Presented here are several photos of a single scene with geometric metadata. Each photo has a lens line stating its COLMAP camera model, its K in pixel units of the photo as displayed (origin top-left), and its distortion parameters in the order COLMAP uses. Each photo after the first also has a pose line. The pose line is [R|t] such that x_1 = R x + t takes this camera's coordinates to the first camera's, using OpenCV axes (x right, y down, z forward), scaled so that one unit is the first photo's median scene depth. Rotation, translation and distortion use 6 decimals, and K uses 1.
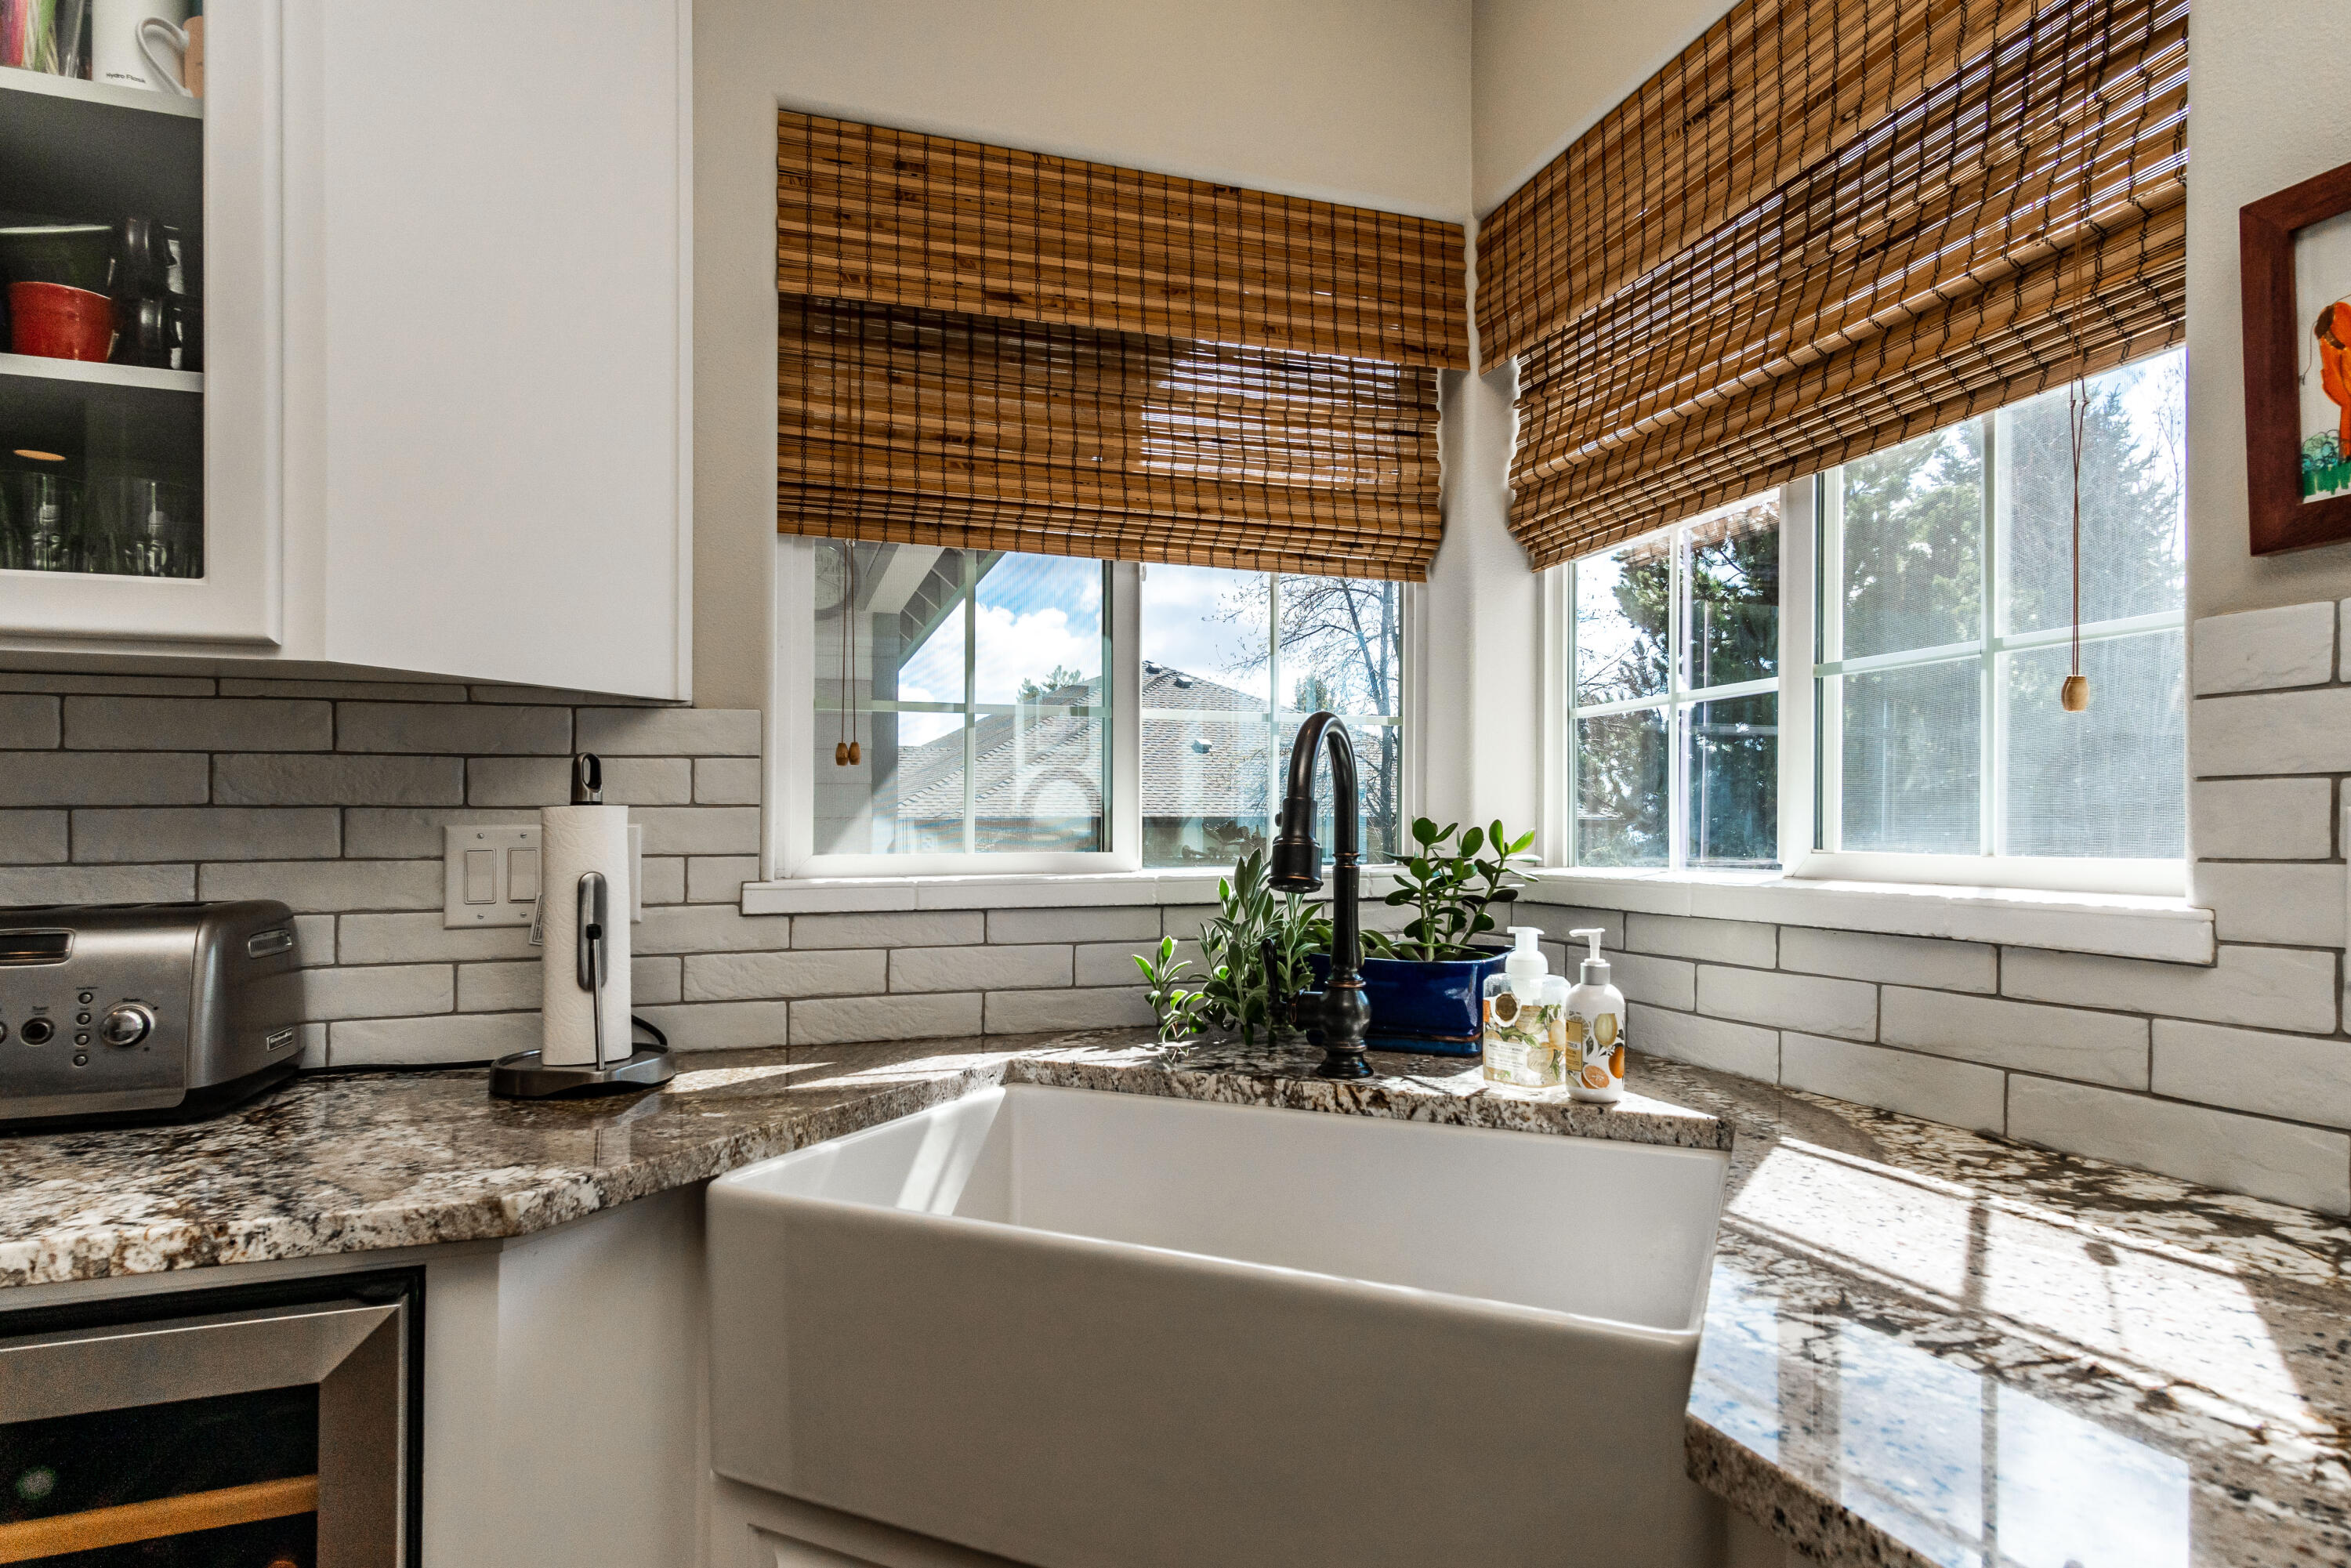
lens RADIAL K [[1259.9, 0, 1173.8], [0, 1259.9, 829.0], [0, 0, 1]] dist [0.011513, 0.001611]
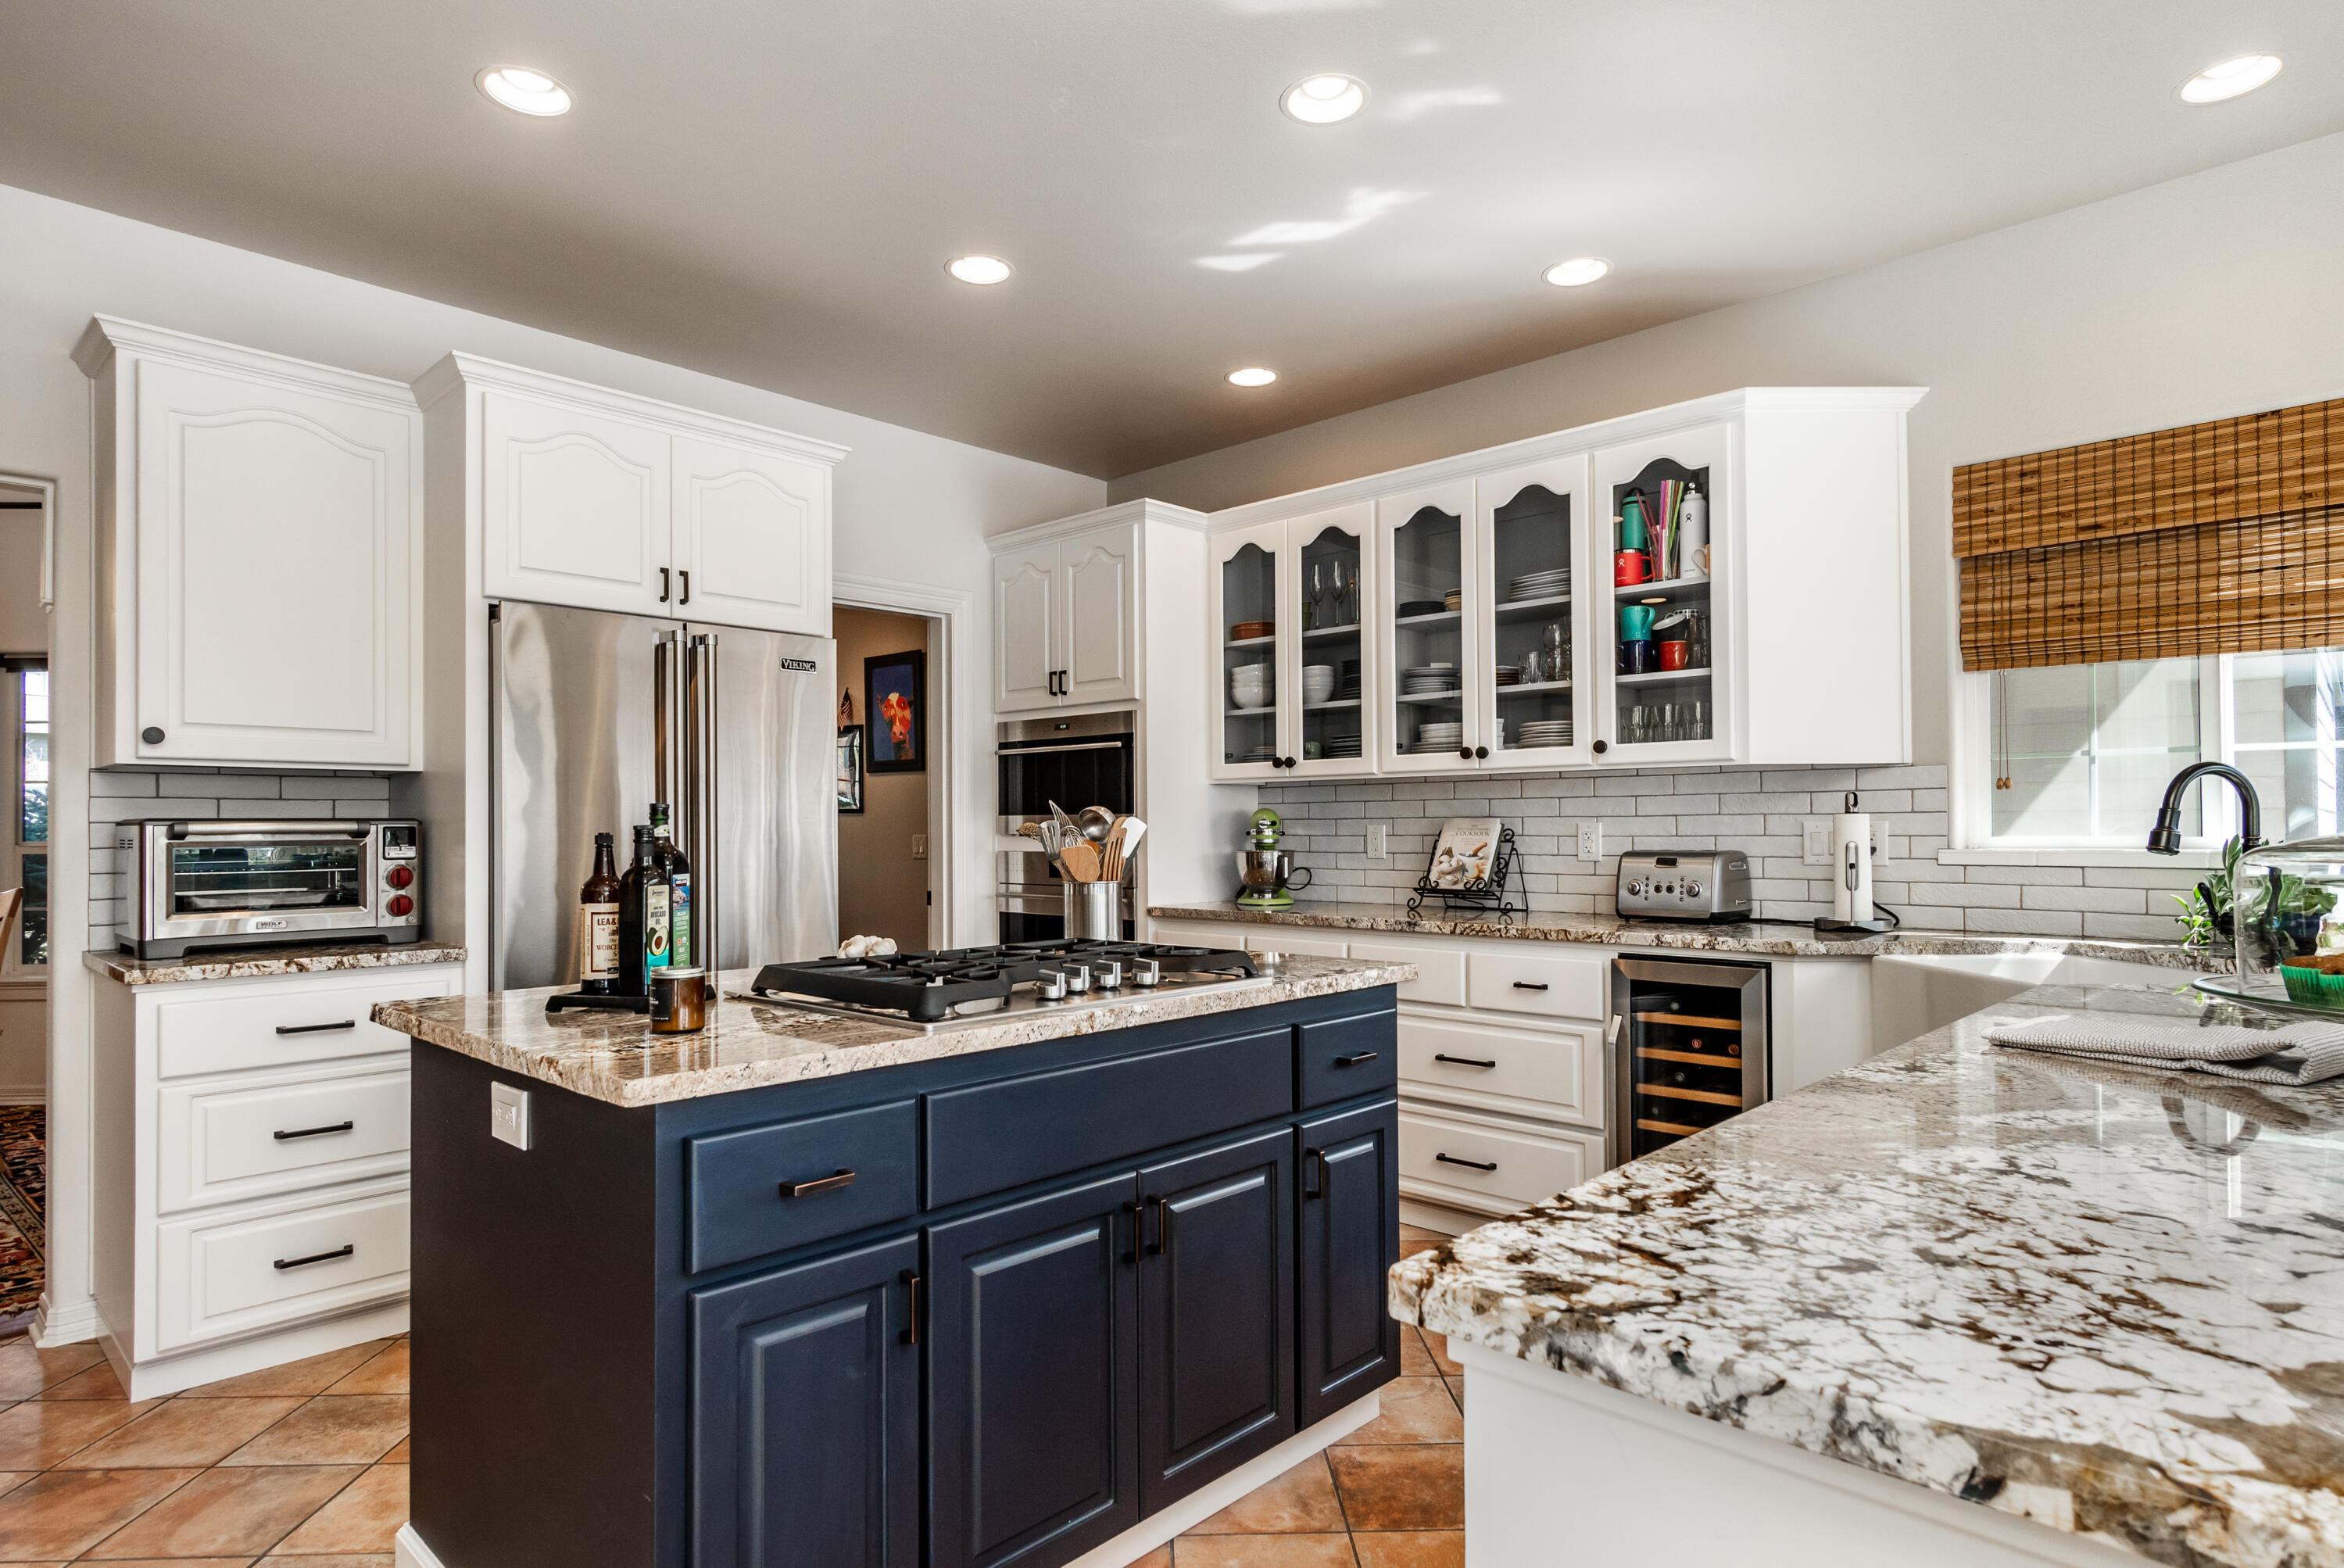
lens RADIAL K [[1261.0, 0, 1172.0], [0, 1261.0, 784.0], [0, 0, 1]] dist [0.001123, 0.000735]
pose [[0.462452, -0.028582, -0.886183, 0.923452], [0.004833, 0.999547, -0.029716, -0.009130], [0.886631, 0.009459, 0.462381, -1.084986]]
